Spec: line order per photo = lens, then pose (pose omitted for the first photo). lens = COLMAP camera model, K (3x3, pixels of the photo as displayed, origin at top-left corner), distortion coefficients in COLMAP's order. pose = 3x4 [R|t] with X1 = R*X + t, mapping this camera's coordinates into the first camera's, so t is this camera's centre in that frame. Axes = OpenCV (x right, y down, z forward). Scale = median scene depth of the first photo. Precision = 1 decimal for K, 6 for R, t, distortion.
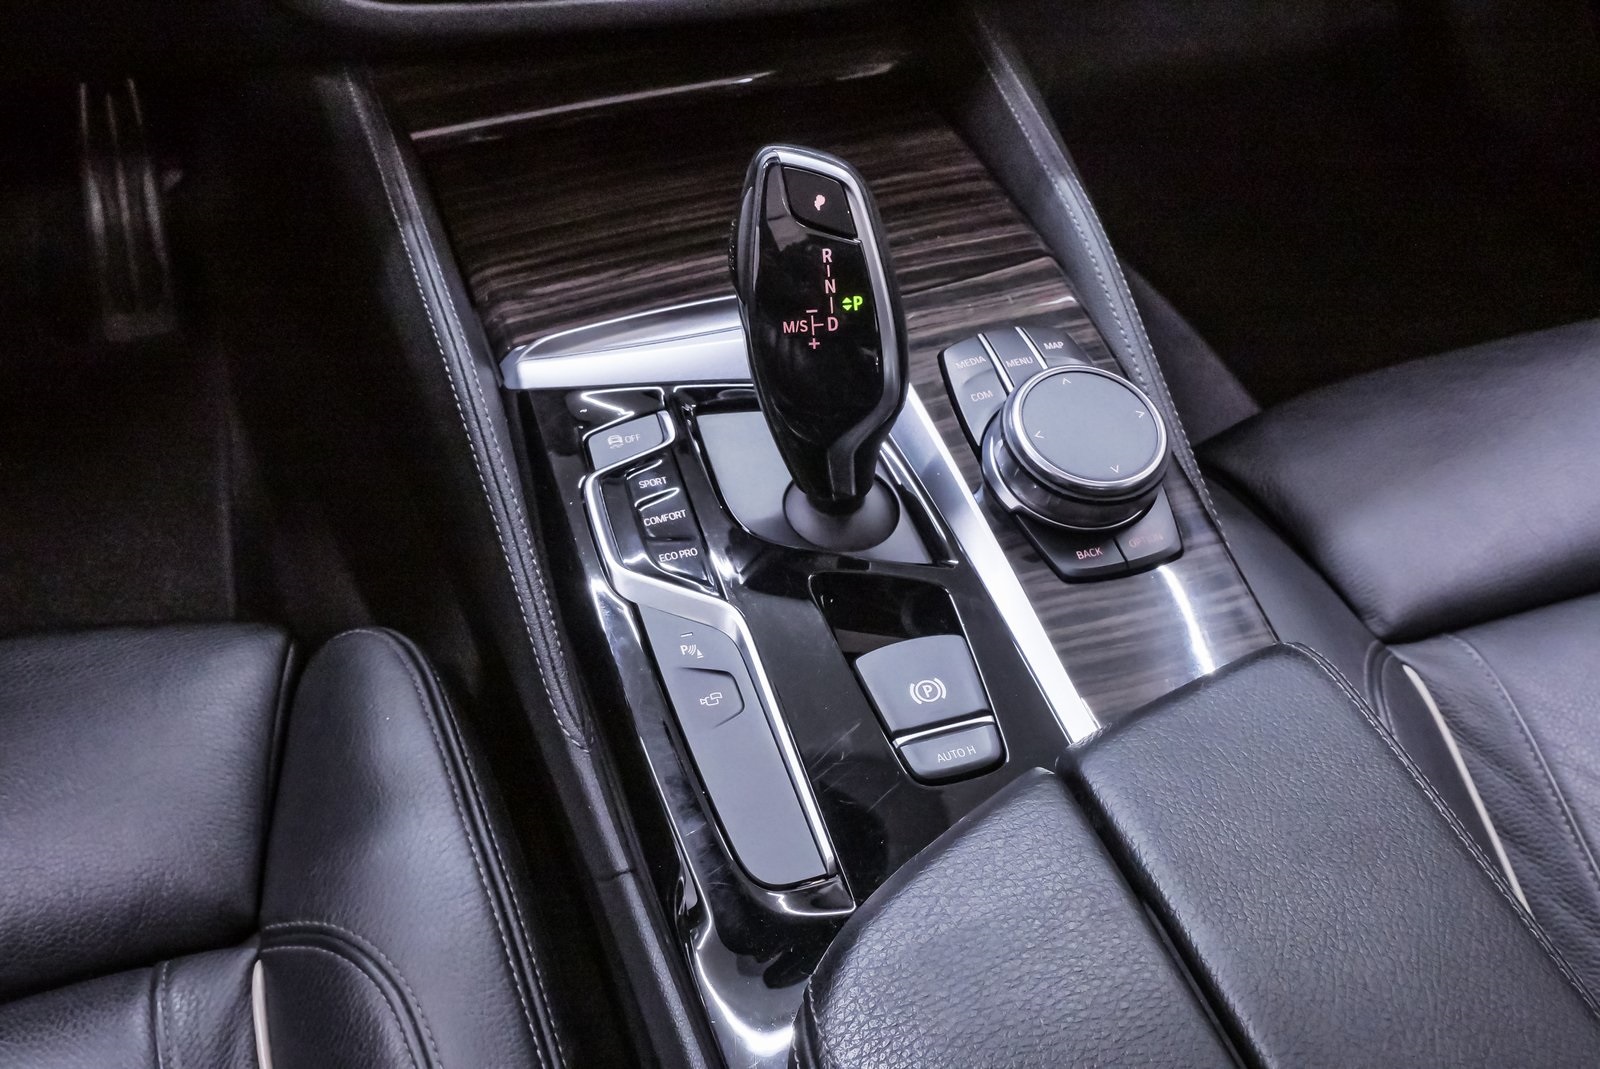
lens RADIAL K [[1756.7, 0, 800.0], [0, 1756.7, 534.5], [0, 0, 1]] dist [0.003573, 0.006127]
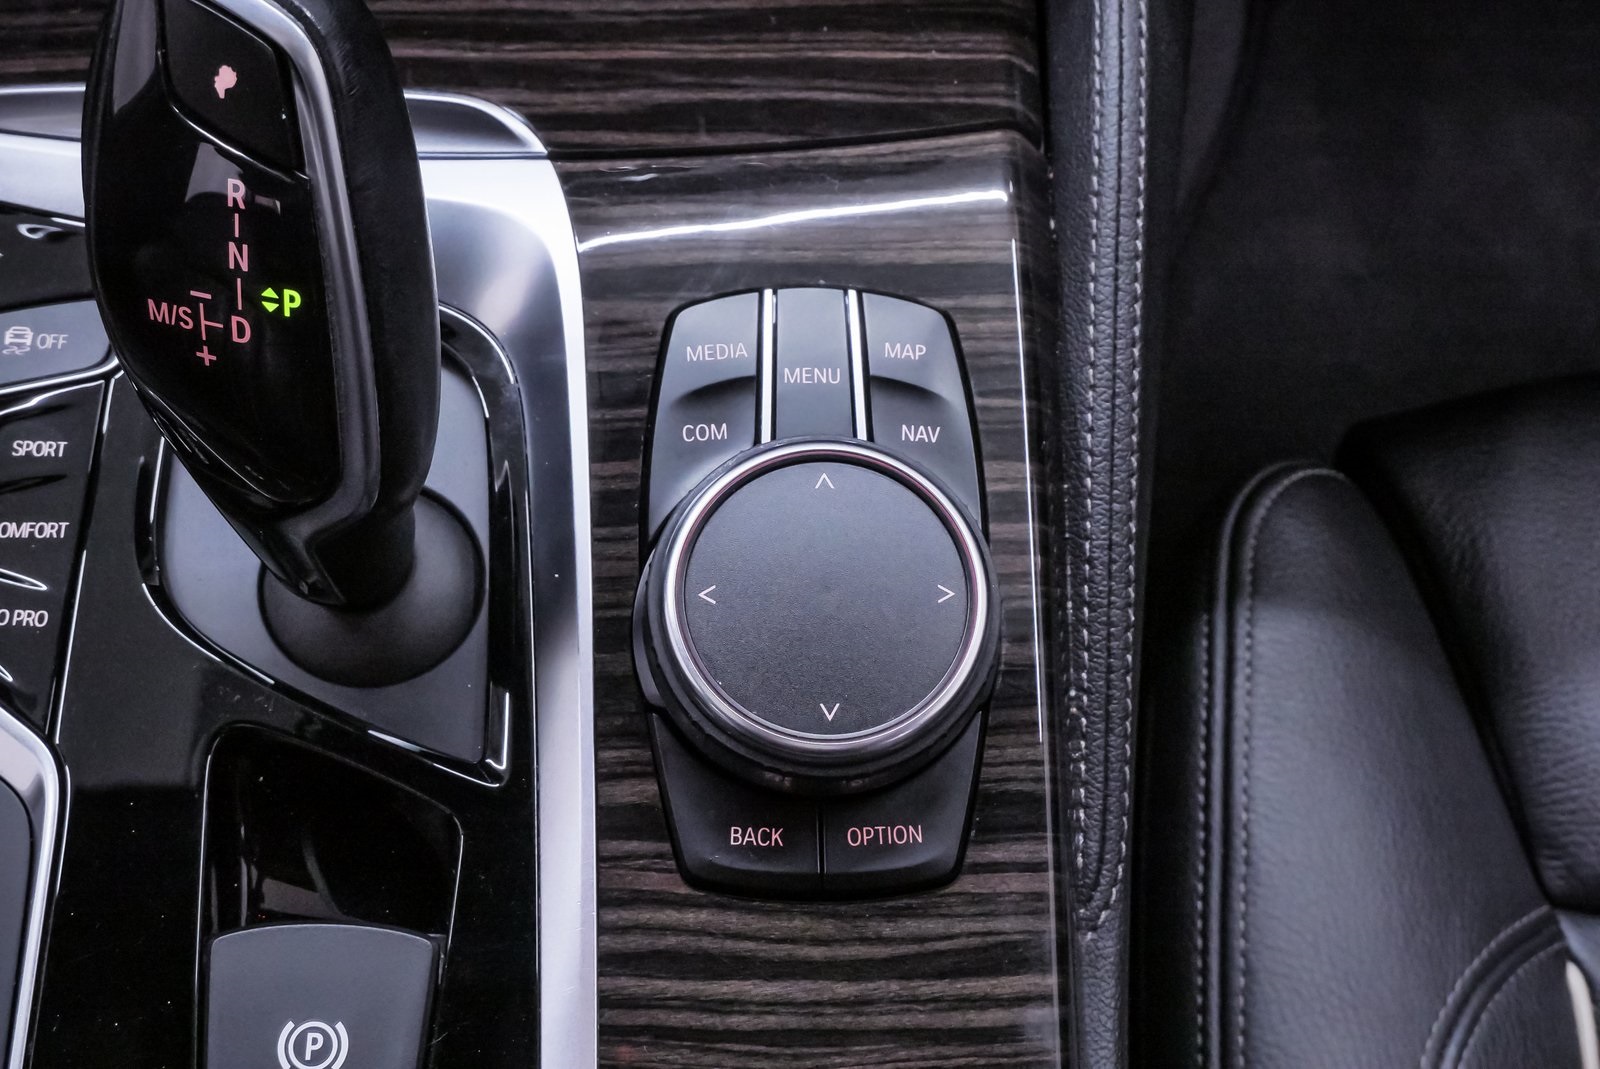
lens RADIAL K [[2178.2, 0, 800.0], [0, 2178.2, 534.5], [0, 0, 1]] dist [0.025748, 0.032321]
pose [[0.940420, 0.286147, -0.183658, 0.255255], [-0.220151, 0.924069, 0.312457, -0.256345], [0.259121, -0.253409, 0.932009, 0.423768]]
